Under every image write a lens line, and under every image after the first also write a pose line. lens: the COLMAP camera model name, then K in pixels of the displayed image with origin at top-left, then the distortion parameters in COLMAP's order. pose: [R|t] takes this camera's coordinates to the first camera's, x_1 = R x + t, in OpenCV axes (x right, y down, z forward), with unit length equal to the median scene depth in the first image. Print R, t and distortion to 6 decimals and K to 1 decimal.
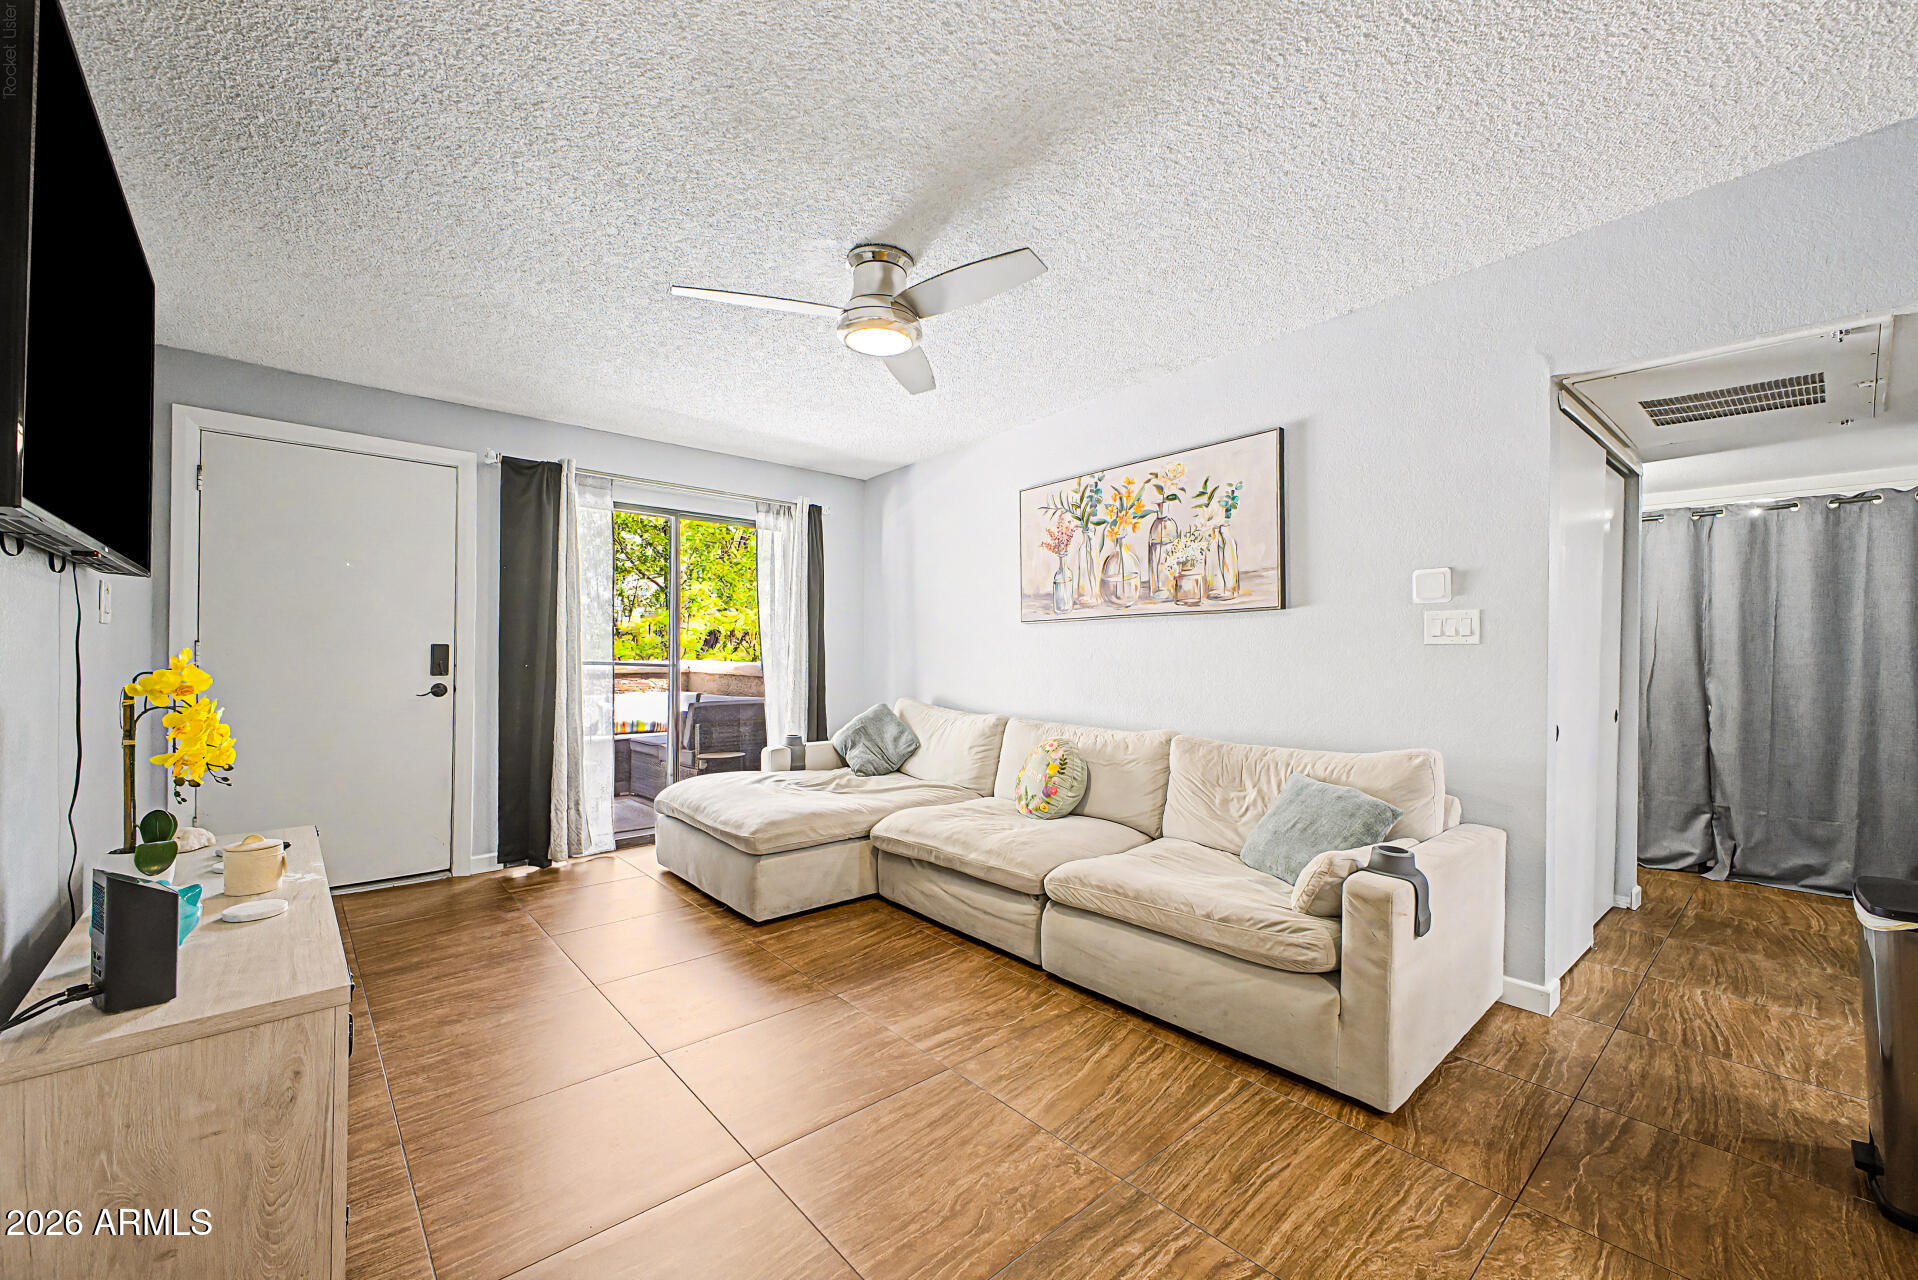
lens RADIAL K [[761.4, 0, 964.4], [0, 761.4, 645.2], [0, 0, 1]] dist [0.018670, -0.000100]
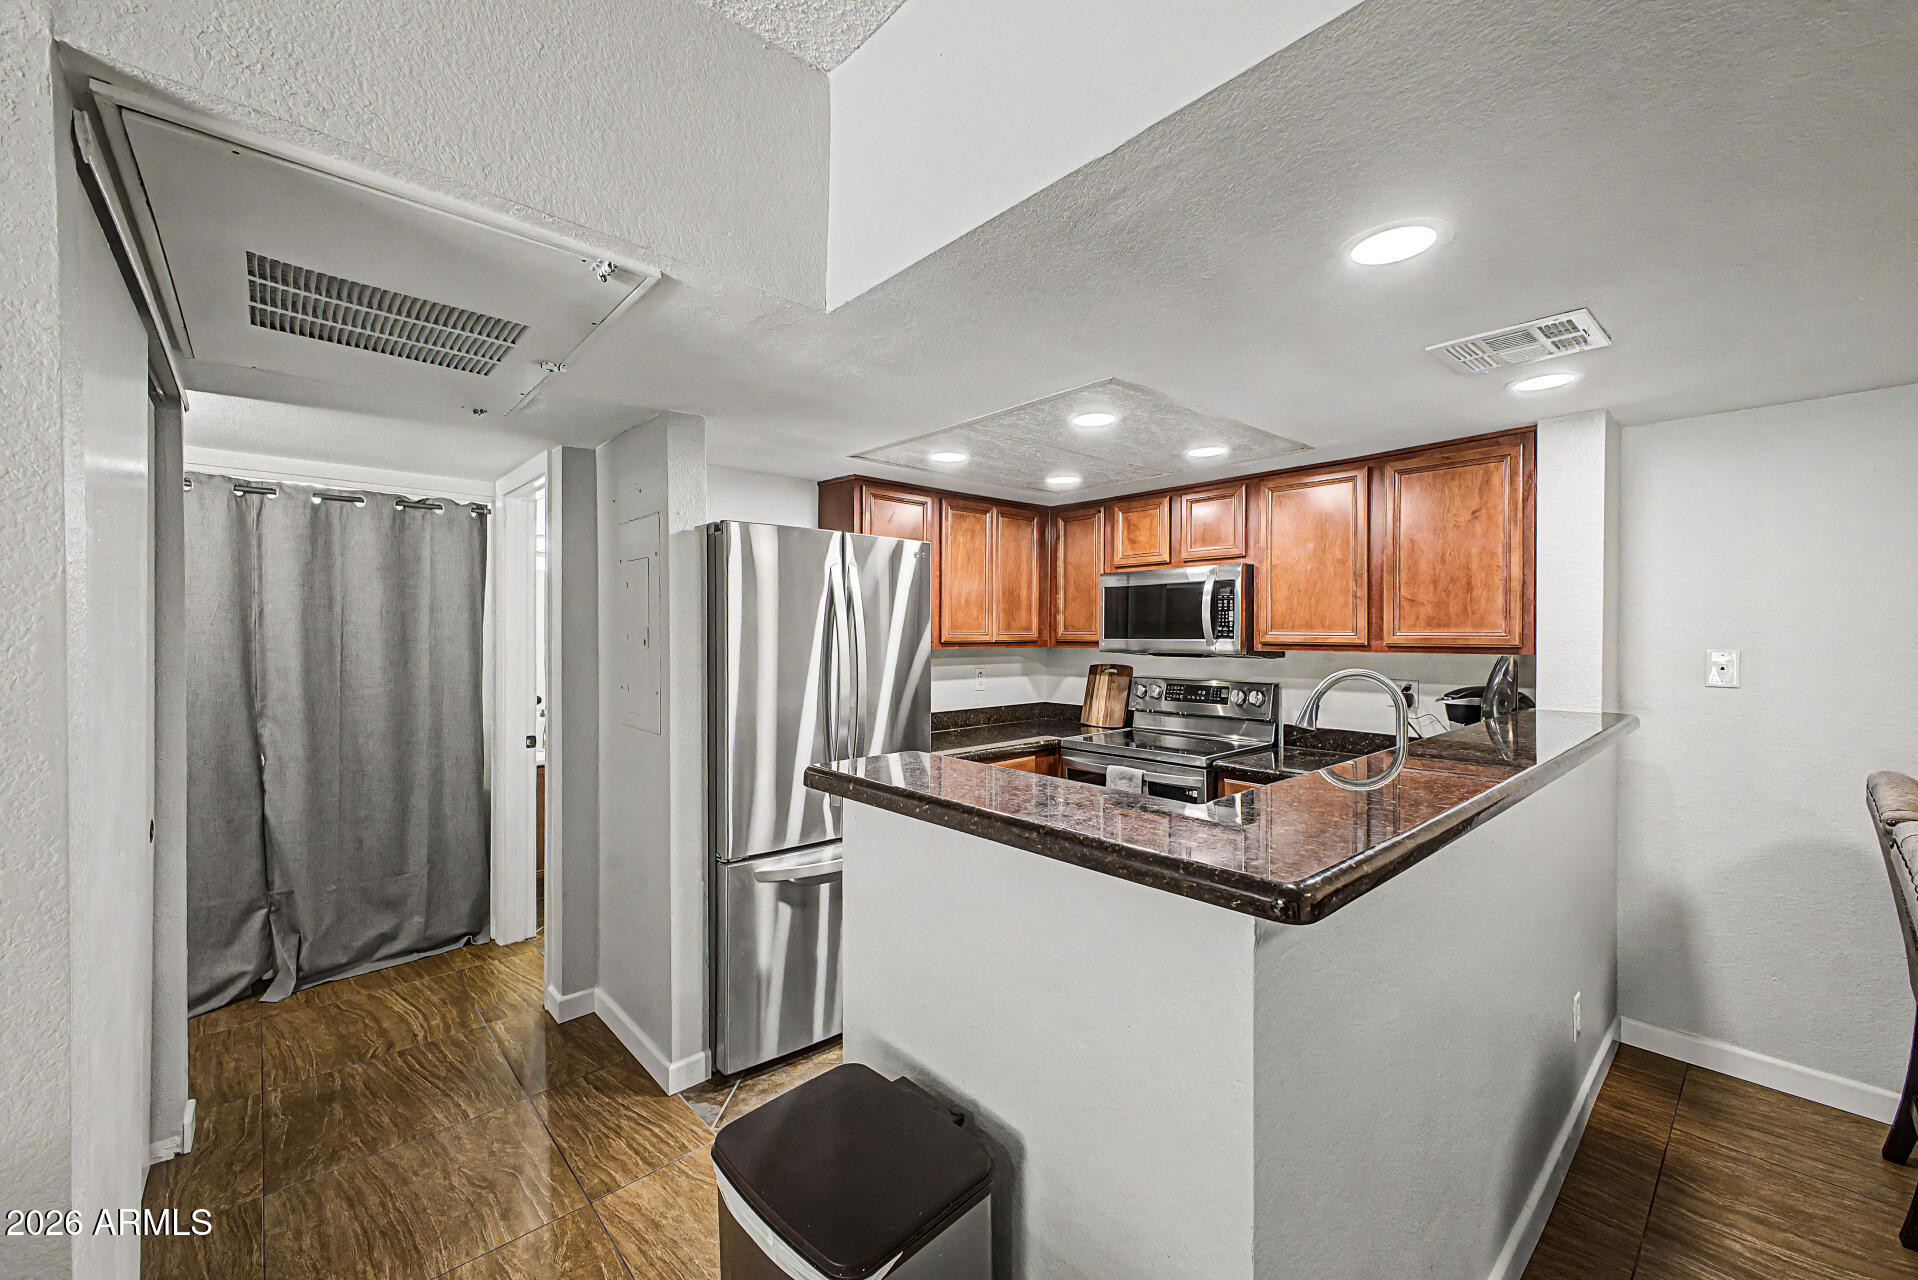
lens RADIAL K [[761.4, 0, 964.4], [0, 761.4, 645.2], [0, 0, 1]] dist [0.018670, -0.000100]
pose [[-0.011051, -0.030222, 0.999482, 0.250108], [-0.006377, 0.999525, 0.030153, -0.056291], [-0.999919, -0.006041, -0.011238, 0.375801]]
